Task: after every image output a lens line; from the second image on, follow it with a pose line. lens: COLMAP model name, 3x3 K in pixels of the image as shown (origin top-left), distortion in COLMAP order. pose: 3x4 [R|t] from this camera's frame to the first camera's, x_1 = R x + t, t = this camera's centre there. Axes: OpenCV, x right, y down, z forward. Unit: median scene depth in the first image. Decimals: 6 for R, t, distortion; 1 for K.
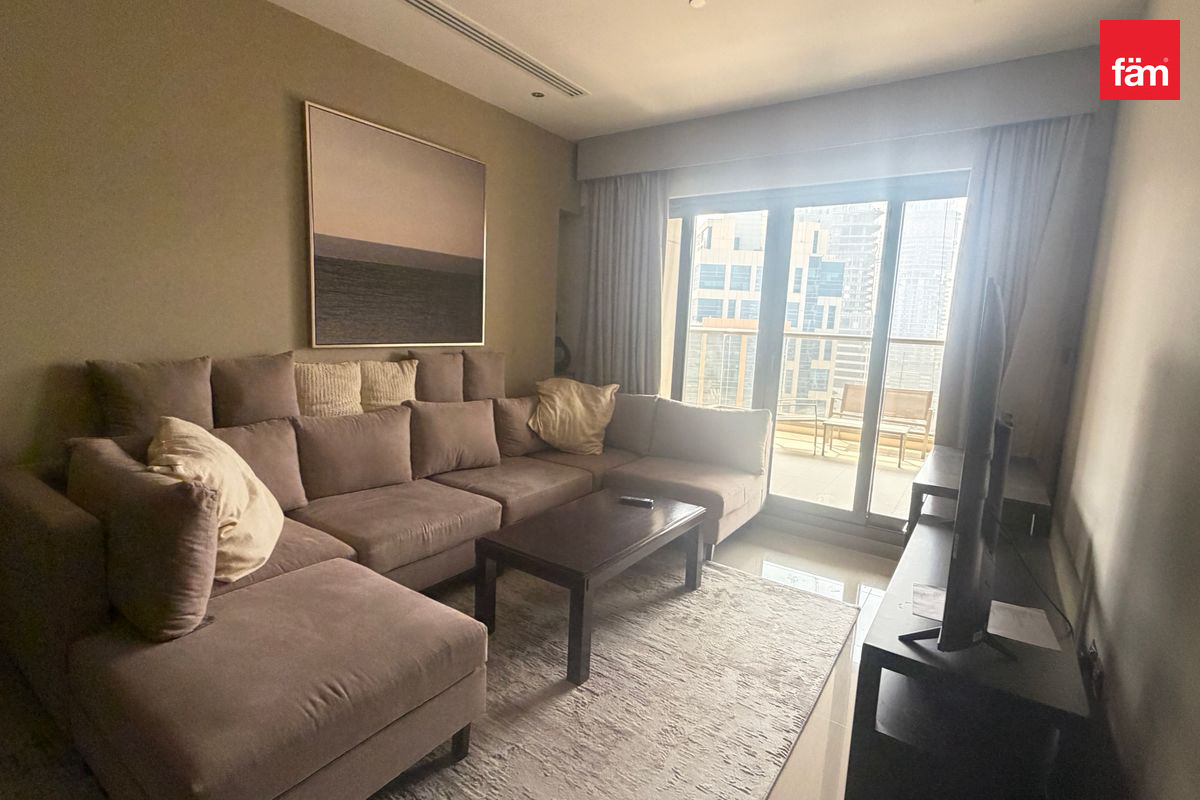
lens RADIAL K [[557.2, 0, 600.0], [0, 557.2, 400.0], [0, 0, 1]] dist [-0.013018, -0.000040]
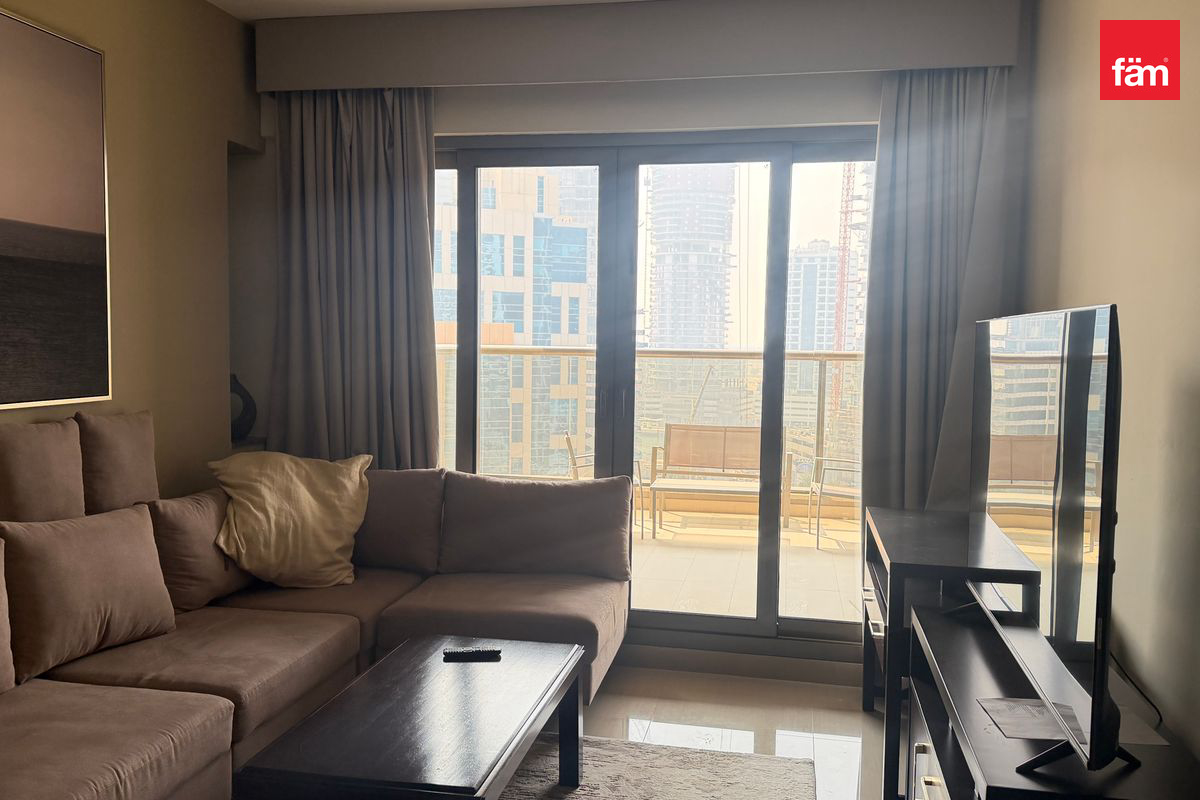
lens RADIAL K [[970.9, 0, 604.6], [0, 970.9, 407.2], [0, 0, 1]] dist [0.120564, -0.223201]
pose [[0.910601, -0.056921, 0.409347, -0.167619], [0.080035, 0.996007, -0.039541, -0.019173], [-0.405462, 0.068769, 0.911521, -0.011688]]
